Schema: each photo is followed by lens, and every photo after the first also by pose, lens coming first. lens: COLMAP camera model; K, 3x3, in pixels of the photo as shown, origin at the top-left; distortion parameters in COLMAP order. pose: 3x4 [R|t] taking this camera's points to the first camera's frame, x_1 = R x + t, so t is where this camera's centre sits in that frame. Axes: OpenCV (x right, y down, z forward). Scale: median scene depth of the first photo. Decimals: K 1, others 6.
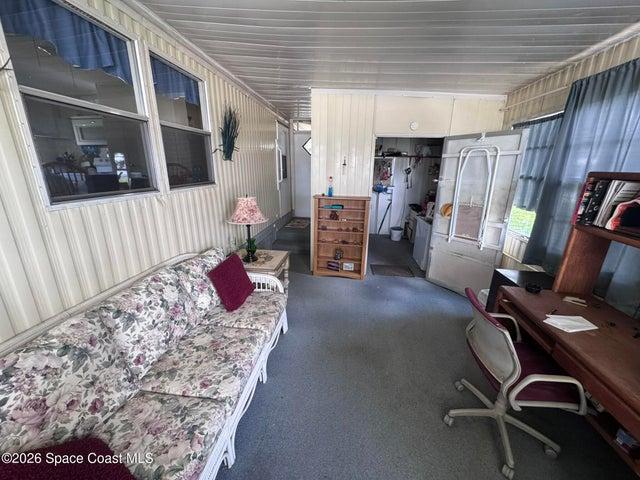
lens RADIAL K [[256.8, 0, 320.0], [0, 256.8, 240.6], [0, 0, 1]] dist [-0.003705, 0.000280]
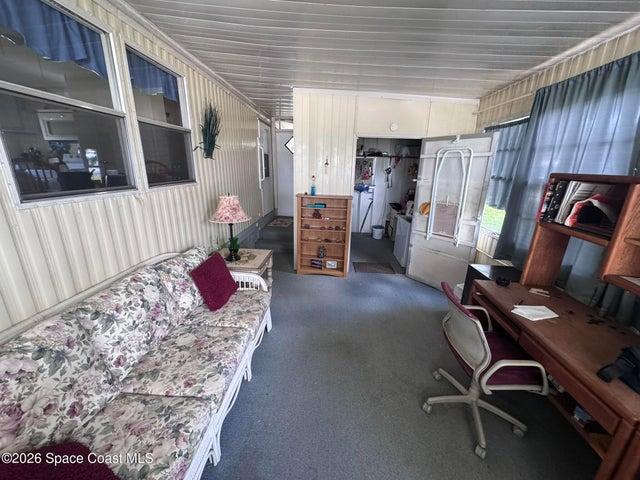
lens RADIAL K [[256.8, 0, 320.3], [0, 256.8, 241.8], [0, 0, 1]] dist [-0.003705, 0.000280]
pose [[0.997698, -0.009283, 0.067172, -0.001364], [0.008760, 0.999929, 0.008076, 0.005390], [-0.067242, -0.007469, 0.997709, -0.019475]]
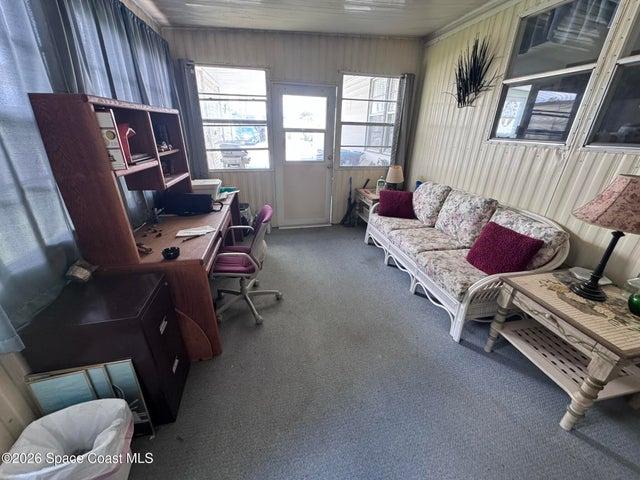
lens RADIAL K [[256.8, 0, 319.5], [0, 256.8, 237.1], [0, 0, 1]] dist [-0.003705, 0.000280]
pose [[-0.941924, 0.099815, -0.320649, 0.655968], [-0.127202, 0.777624, 0.615728, -0.432519], [0.310803, 0.620756, -0.719766, 1.748149]]
